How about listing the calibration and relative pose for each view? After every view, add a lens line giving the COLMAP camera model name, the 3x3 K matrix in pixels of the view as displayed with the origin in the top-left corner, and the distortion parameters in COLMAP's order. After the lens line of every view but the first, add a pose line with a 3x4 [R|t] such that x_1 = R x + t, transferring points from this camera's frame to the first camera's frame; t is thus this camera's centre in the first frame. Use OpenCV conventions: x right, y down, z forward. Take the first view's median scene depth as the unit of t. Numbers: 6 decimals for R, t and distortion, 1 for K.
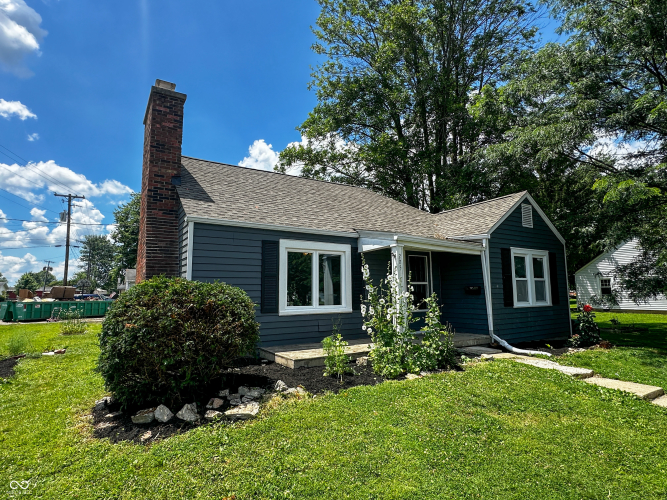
lens RADIAL K [[371.3, 0, 333.3], [0, 371.3, 250.3], [0, 0, 1]] dist [-0.046056, -0.002222]
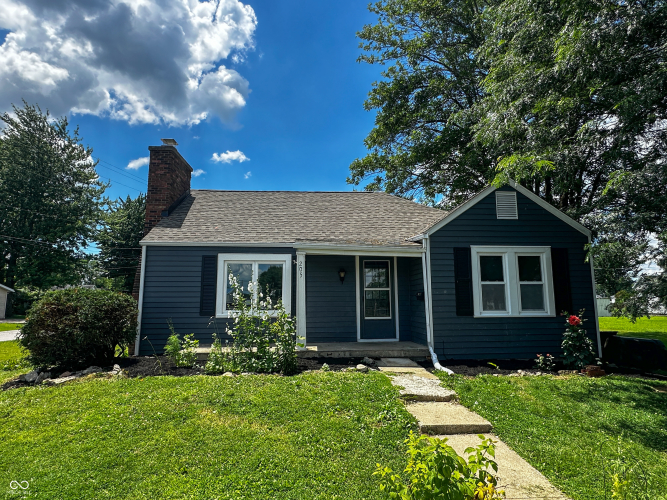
lens RADIAL K [[371.3, 0, 333.5], [0, 371.3, 250.4], [0, 0, 1]] dist [-0.046056, -0.002222]
pose [[0.881898, -0.061710, -0.467383, 0.599397], [0.052053, 0.998080, -0.033561, 0.014834], [0.468557, 0.005268, 0.883418, 0.099755]]
